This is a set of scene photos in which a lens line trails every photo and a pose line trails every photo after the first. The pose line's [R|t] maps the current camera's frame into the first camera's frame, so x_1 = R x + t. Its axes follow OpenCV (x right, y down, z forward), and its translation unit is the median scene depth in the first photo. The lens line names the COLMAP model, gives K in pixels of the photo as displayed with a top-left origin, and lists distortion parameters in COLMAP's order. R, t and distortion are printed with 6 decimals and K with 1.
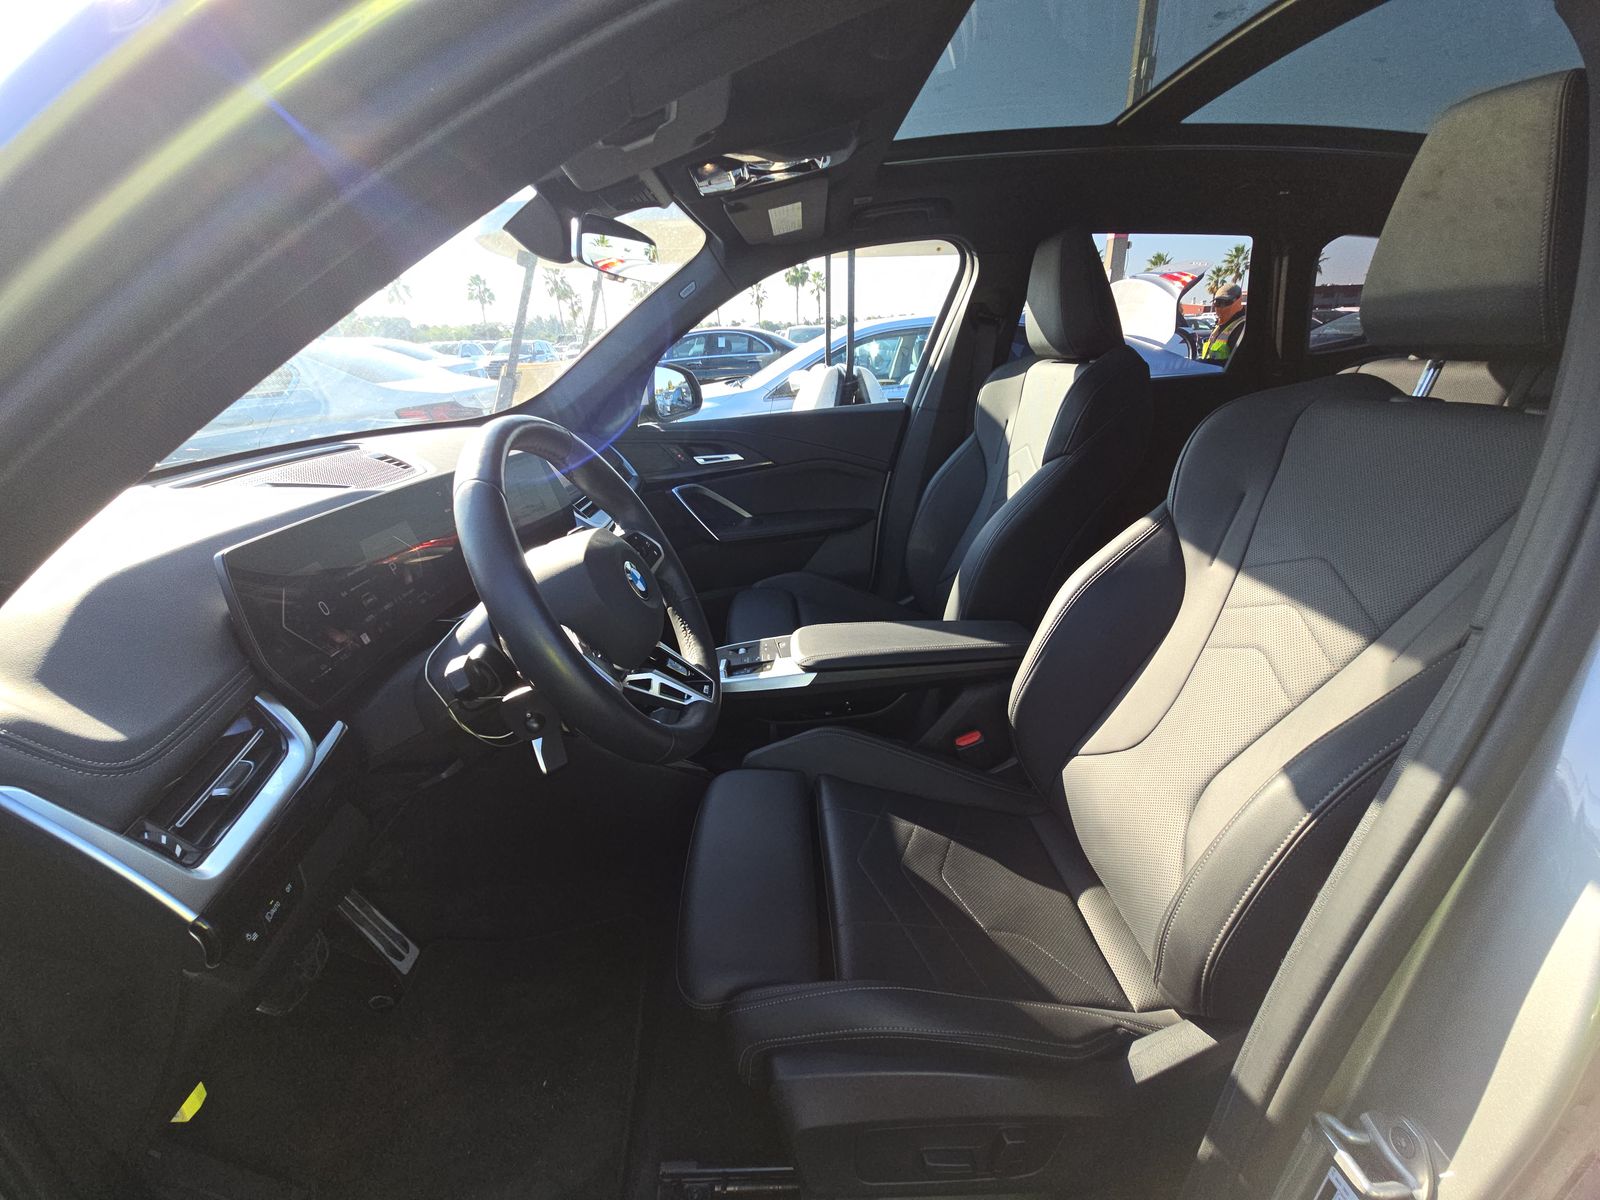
lens RADIAL K [[660.6, 0, 800.0], [0, 660.6, 600.0], [0, 0, 1]] dist [0.000772, 0.000037]
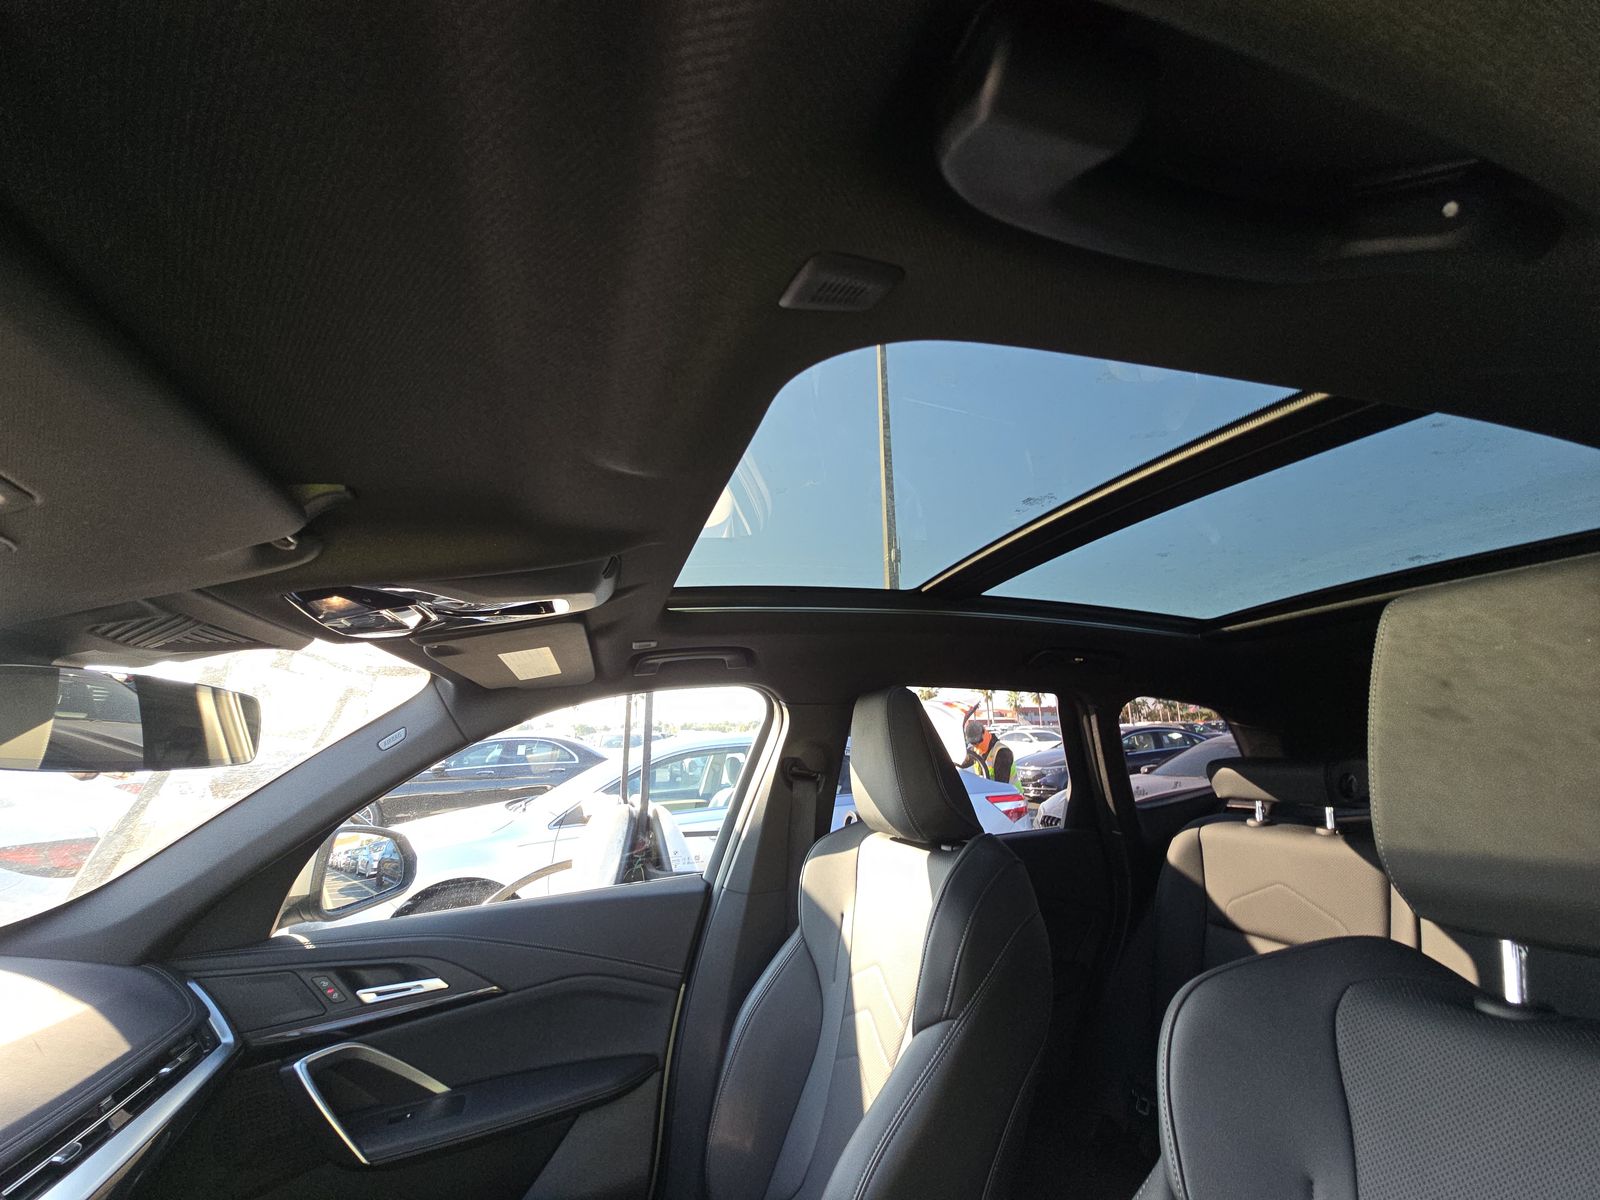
lens RADIAL K [[660.6, 0, 800.0], [0, 660.6, 600.0], [0, 0, 1]] dist [0.000772, 0.000037]
pose [[0.964720, 0.067661, 0.254437, 0.054895], [0.084617, 0.835456, -0.543003, -0.156882], [-0.249311, 0.545376, 0.800256, 0.220786]]
